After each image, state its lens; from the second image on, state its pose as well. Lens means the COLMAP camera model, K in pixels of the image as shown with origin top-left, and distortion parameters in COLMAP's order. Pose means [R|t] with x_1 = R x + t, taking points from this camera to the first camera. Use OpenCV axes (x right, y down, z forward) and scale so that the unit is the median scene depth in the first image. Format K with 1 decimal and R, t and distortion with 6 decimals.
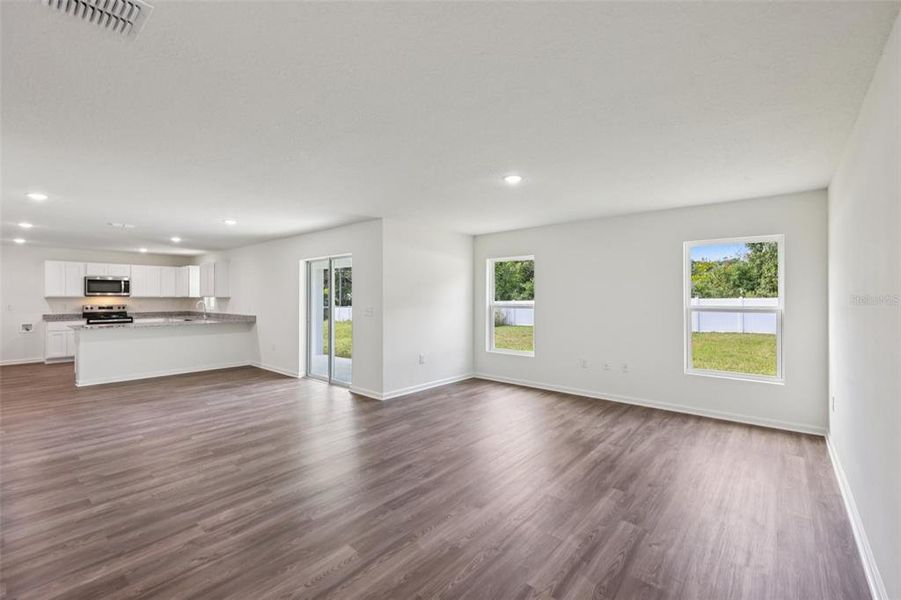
lens RADIAL K [[385.3, 0, 438.0], [0, 385.3, 297.4], [0, 0, 1]] dist [0.001858, -0.000317]
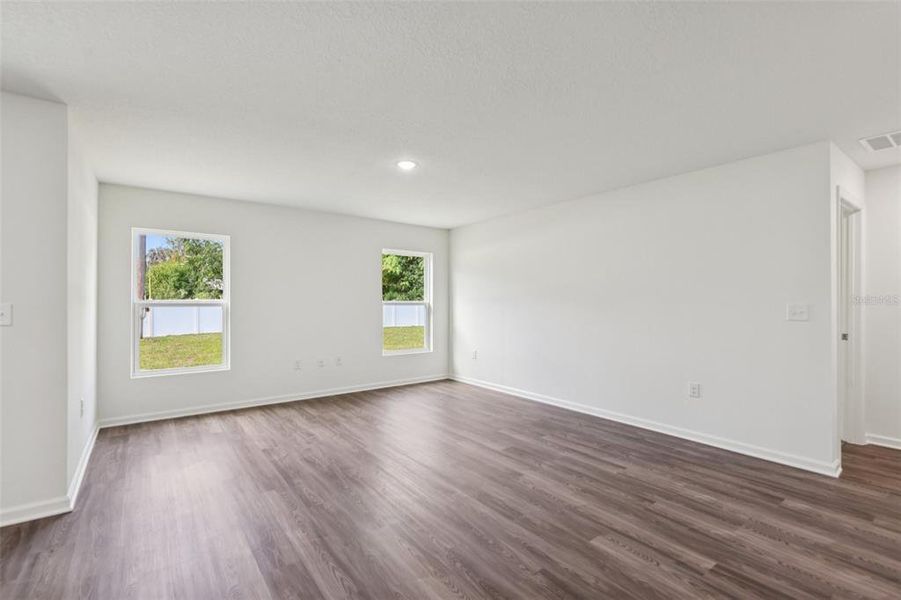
lens RADIAL K [[416.5, 0, 450.5], [0, 416.5, 300.0], [0, 0, 1]] dist [0.001614, -0.000279]
pose [[0.196663, 0.005518, 0.980456, -0.630048], [-0.002558, 0.999984, -0.005115, 0.027766], [-0.980468, -0.001502, 0.196673, 0.547647]]
